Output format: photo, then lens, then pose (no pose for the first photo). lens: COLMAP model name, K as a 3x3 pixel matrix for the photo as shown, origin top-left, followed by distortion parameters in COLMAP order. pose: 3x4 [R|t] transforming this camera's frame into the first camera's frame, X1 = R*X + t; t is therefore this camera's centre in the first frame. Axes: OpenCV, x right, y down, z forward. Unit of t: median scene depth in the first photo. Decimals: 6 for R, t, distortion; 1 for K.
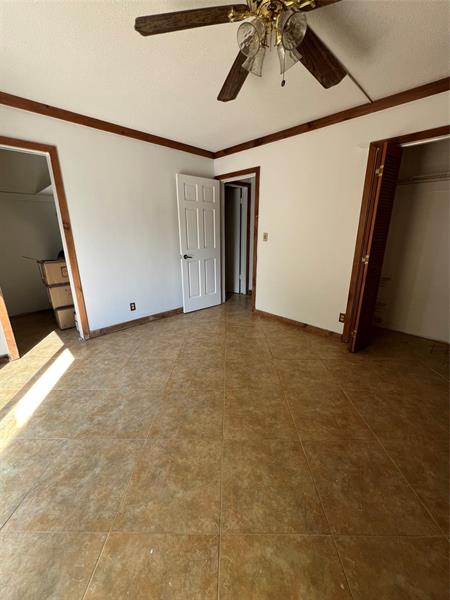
lens RADIAL K [[240.9, 0, 226.5], [0, 240.9, 299.7], [0, 0, 1]] dist [-0.000258, 0.000234]
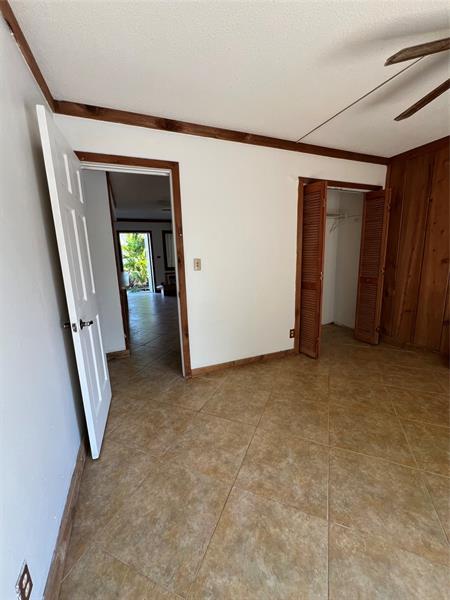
lens RADIAL K [[240.9, 0, 227.5], [0, 240.9, 299.6], [0, 0, 1]] dist [-0.000258, 0.000234]
pose [[0.377627, -0.185943, 0.907096, -0.578817], [0.286816, 0.954938, 0.076348, -0.237861], [-0.880417, 0.231339, 0.413942, 0.818229]]
